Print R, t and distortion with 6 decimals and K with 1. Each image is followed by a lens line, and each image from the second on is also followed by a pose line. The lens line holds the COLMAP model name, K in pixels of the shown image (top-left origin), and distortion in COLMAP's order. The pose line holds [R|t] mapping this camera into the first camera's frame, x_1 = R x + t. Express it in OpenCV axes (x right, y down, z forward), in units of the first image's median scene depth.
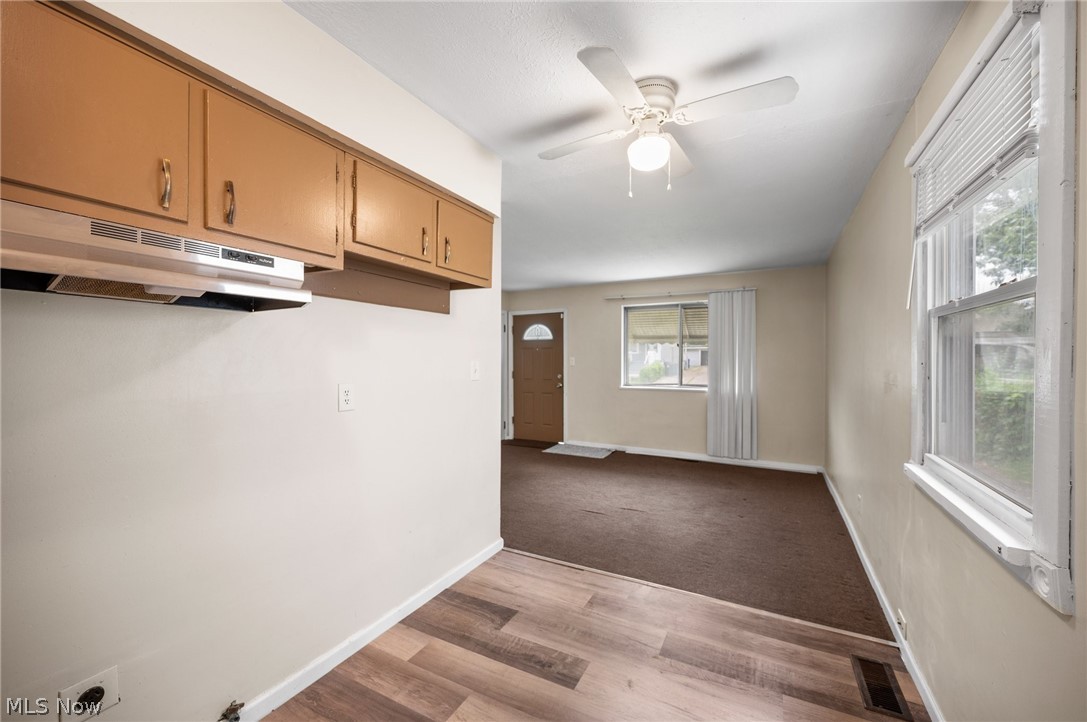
lens RADIAL K [[429.1, 0, 545.5], [0, 429.1, 360.0], [0, 0, 1]] dist [-0.000795, -0.000542]
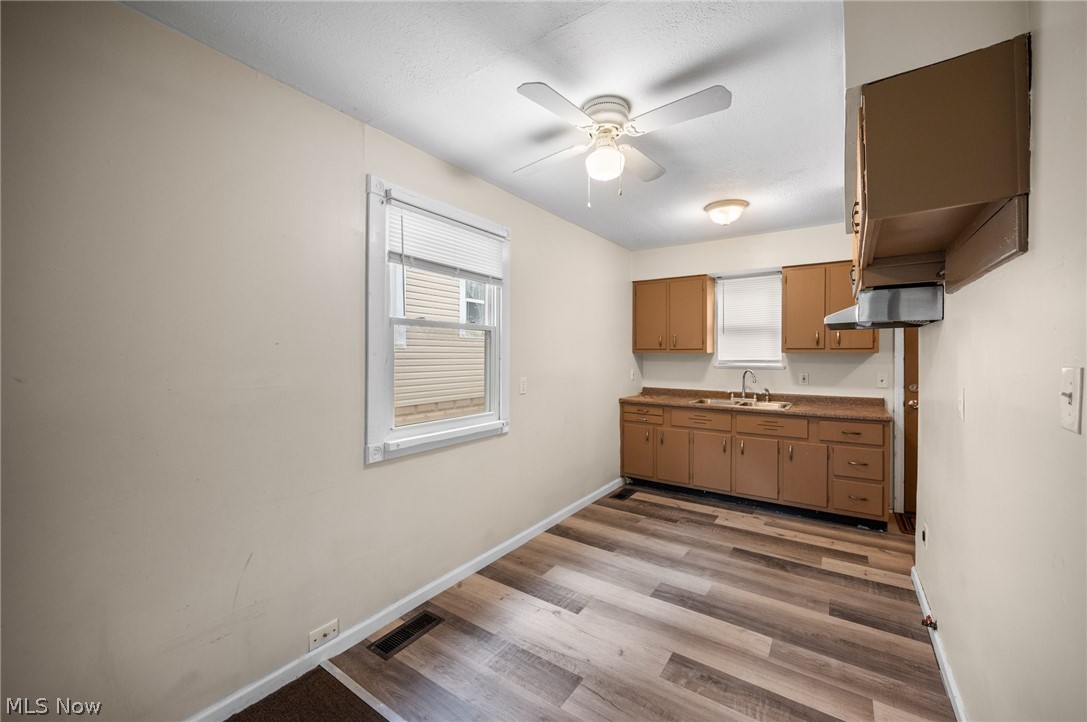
lens RADIAL K [[429.1, 0, 544.0], [0, 429.1, 356.2], [0, 0, 1]] dist [-0.000795, -0.000542]
pose [[-0.993235, -0.004608, 0.116030, 0.093244], [-0.004175, 0.999983, 0.003969, -0.002454], [-0.116046, 0.003457, -0.993238, 0.730630]]
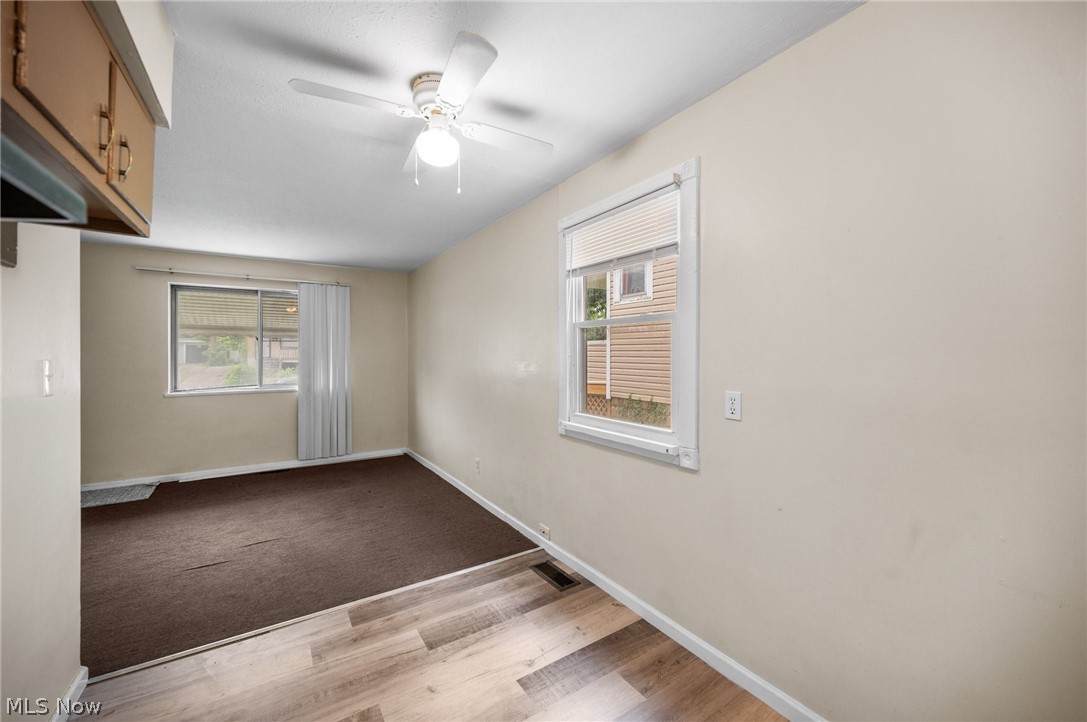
lens RADIAL K [[429.1, 0, 549.6], [0, 429.1, 355.9], [0, 0, 1]] dist [-0.000795, -0.000542]
pose [[0.480962, -0.005192, 0.876726, -0.180003], [0.005505, 0.999981, 0.002901, -0.000192], [-0.876724, 0.003431, 0.480981, 0.102948]]
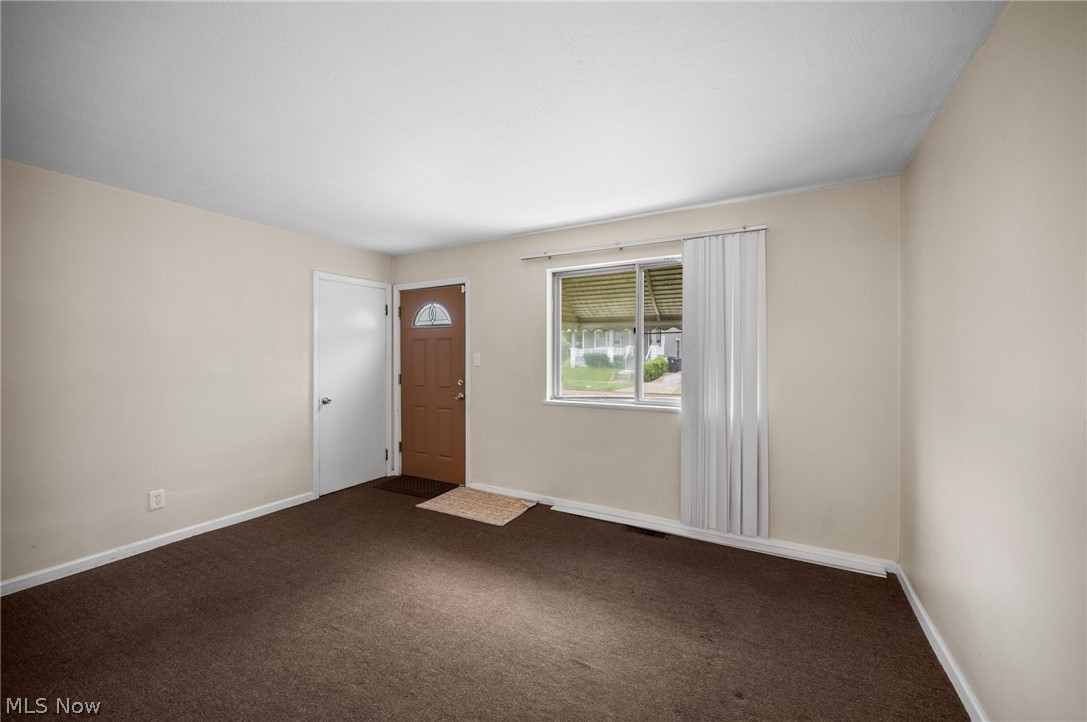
lens RADIAL K [[429.1, 0, 545.2], [0, 429.1, 353.8], [0, 0, 1]] dist [-0.000795, -0.000542]
pose [[0.999761, -0.001595, -0.021813, 0.228994], [0.001532, 0.999995, -0.002926, -0.003599], [0.021817, 0.002891, 0.999758, 0.464285]]
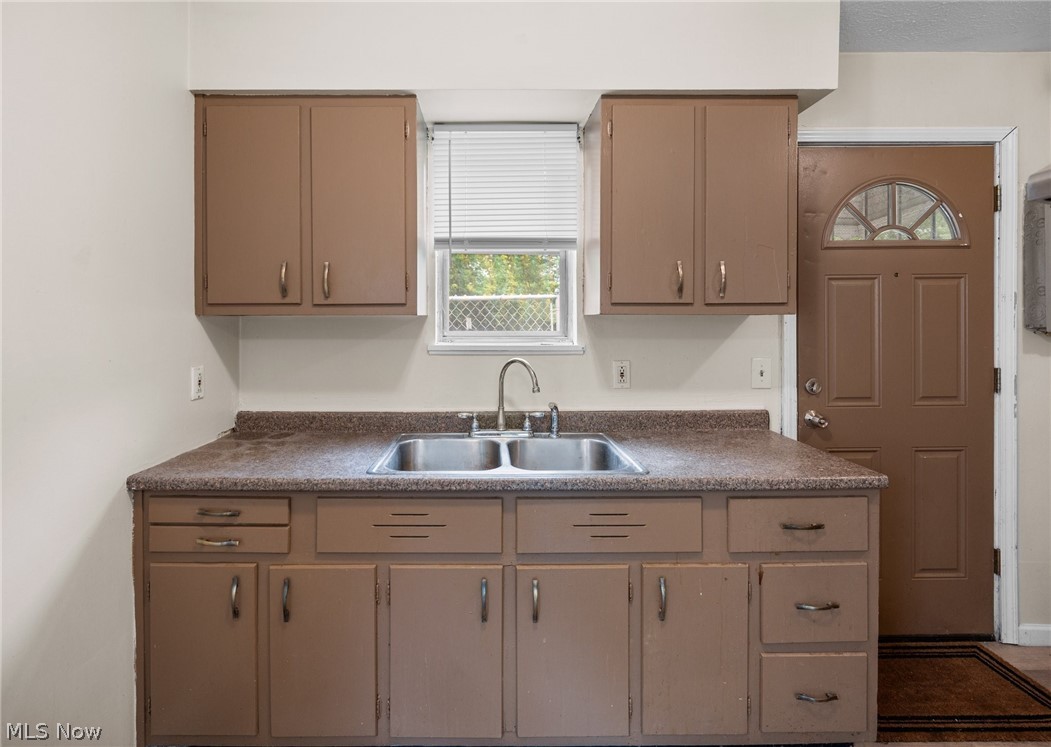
lens RADIAL K [[505.7, 0, 488.1], [0, 505.7, 326.9], [0, 0, 1]] dist [-0.003268, -0.000918]
pose [[-0.883577, 0.002109, -0.468280, -0.002855], [0.000876, 0.999996, 0.002851, 0.000337], [0.468284, 0.002109, -0.883575, 0.202108]]
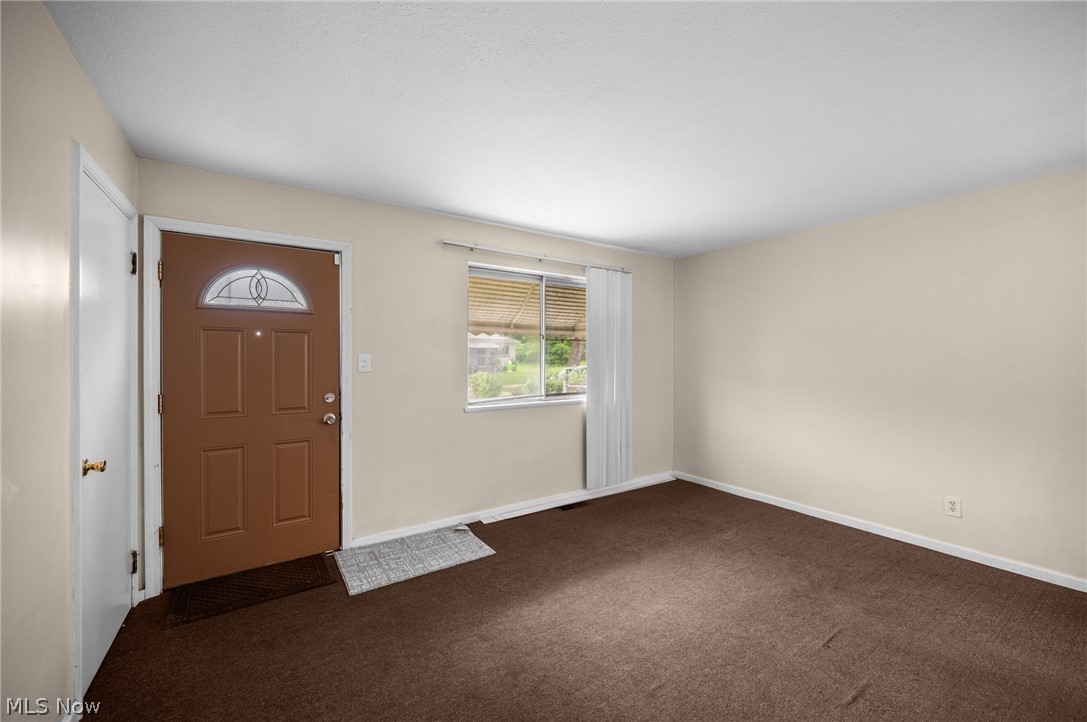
lens RADIAL K [[429.1, 0, 545.3], [0, 429.1, 356.4], [0, 0, 1]] dist [-0.000795, -0.000542]
pose [[0.471931, 0.003669, 0.881628, -0.322859], [0.004199, 0.999971, -0.006410, 0.000485], [-0.881625, 0.006727, 0.471902, 0.790070]]
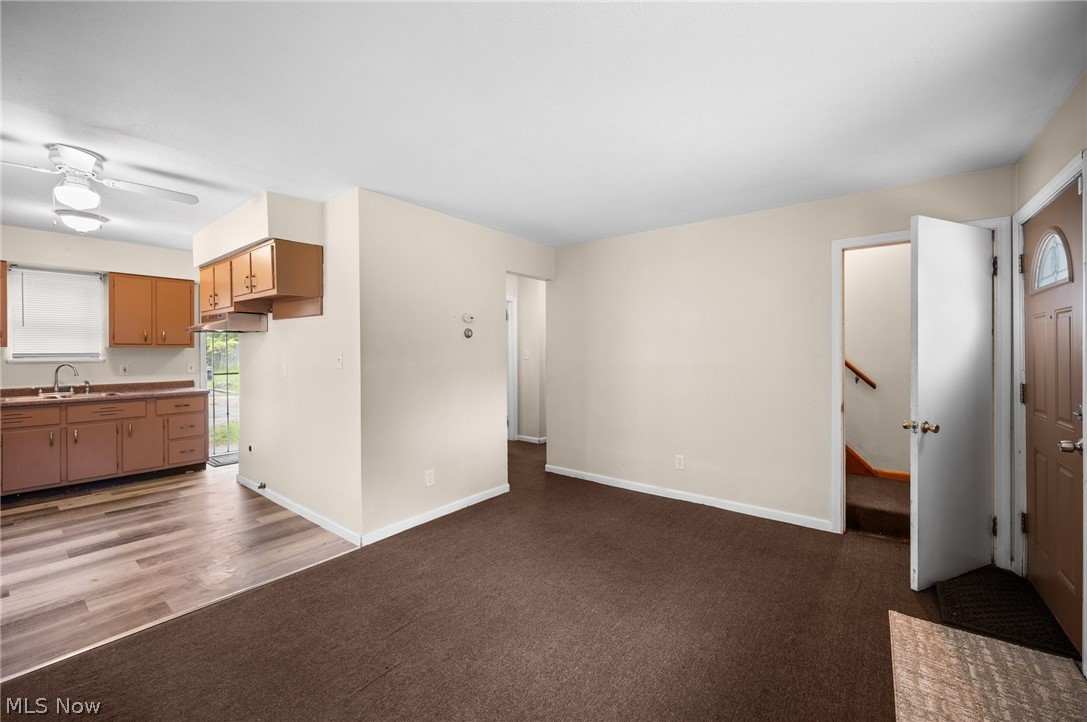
lens RADIAL K [[429.1, 0, 546.5], [0, 429.1, 354.1], [0, 0, 1]] dist [-0.000795, -0.000542]
pose [[-0.169568, 0.006951, -0.985494, 0.460426], [0.000031, 0.999975, 0.007048, -0.000083], [0.985518, 0.001165, -0.169564, 0.936599]]
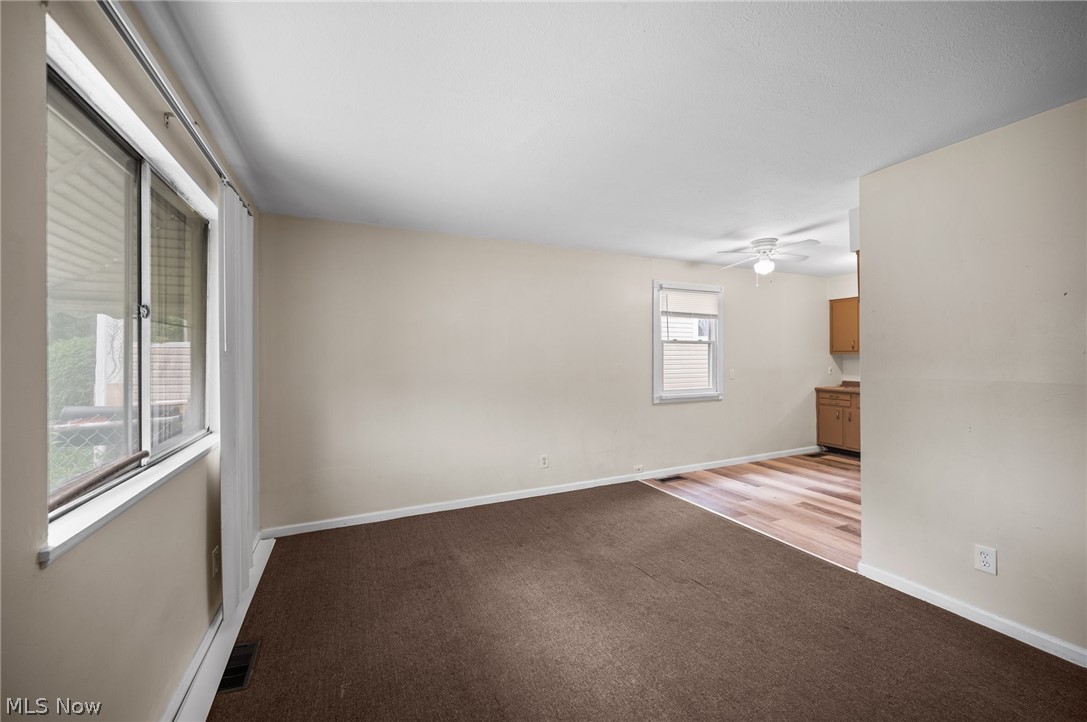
lens RADIAL K [[429.1, 0, 547.2], [0, 429.1, 358.4], [0, 0, 1]] dist [-0.000795, -0.000542]
pose [[-0.803945, 0.000554, 0.594704, -0.065630], [0.004685, 0.999974, 0.005401, -0.004385], [-0.594686, 0.007129, -0.803927, 1.237592]]
